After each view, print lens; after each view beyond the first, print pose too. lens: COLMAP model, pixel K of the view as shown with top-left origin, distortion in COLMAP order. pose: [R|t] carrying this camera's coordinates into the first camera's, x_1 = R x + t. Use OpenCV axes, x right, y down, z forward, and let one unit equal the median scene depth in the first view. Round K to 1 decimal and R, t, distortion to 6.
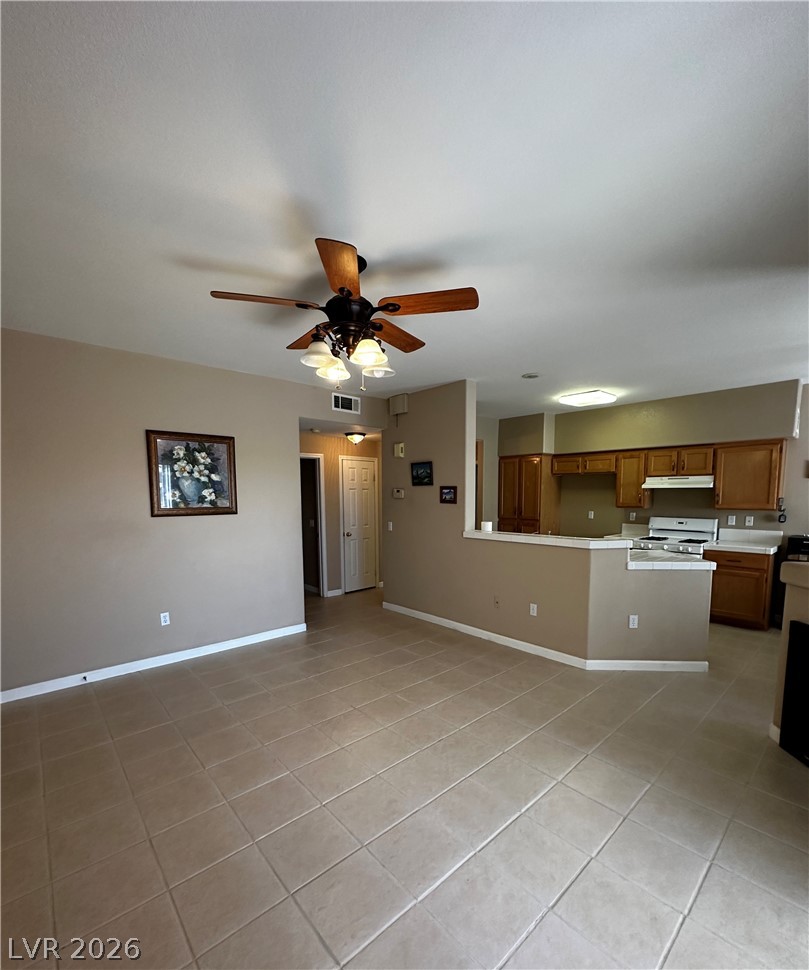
lens RADIAL K [[429.9, 0, 419.3], [0, 429.9, 539.6], [0, 0, 1]] dist [0.001663, 0.001175]
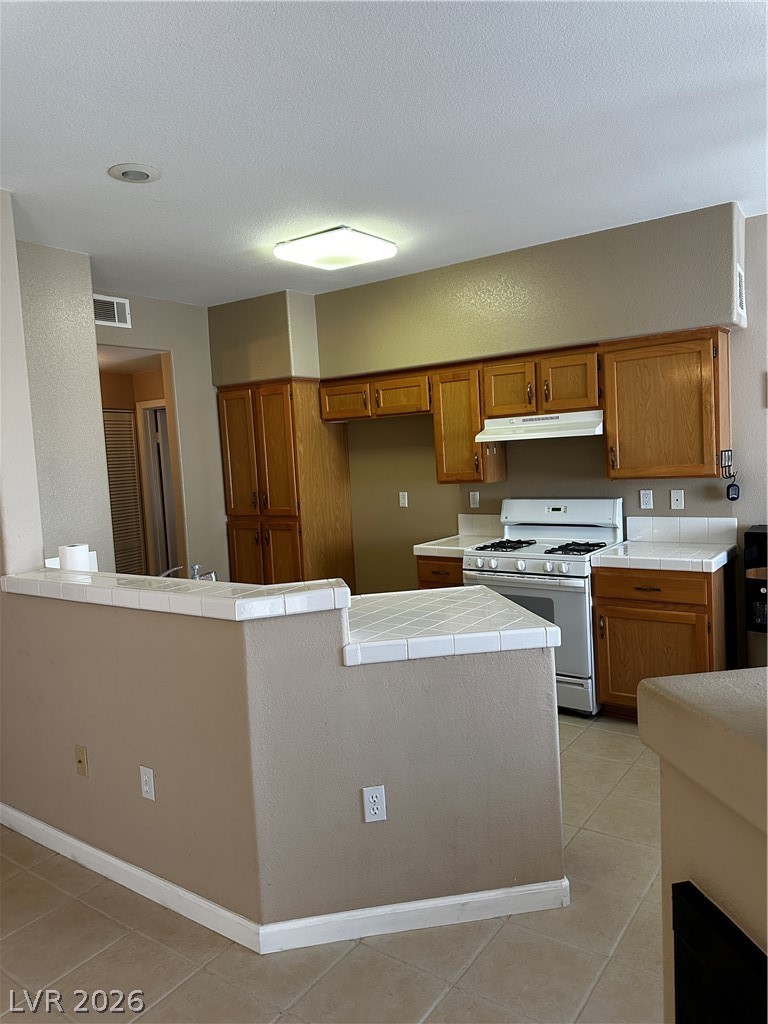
lens RADIAL K [[719.1, 0, 383.3], [0, 719.1, 507.9], [0, 0, 1]] dist [0.030709, -0.010239]
pose [[0.978850, -0.062464, 0.194810, 0.267446], [0.069599, 0.997124, -0.029992, -0.030876], [-0.192376, 0.042917, 0.980382, 0.248136]]
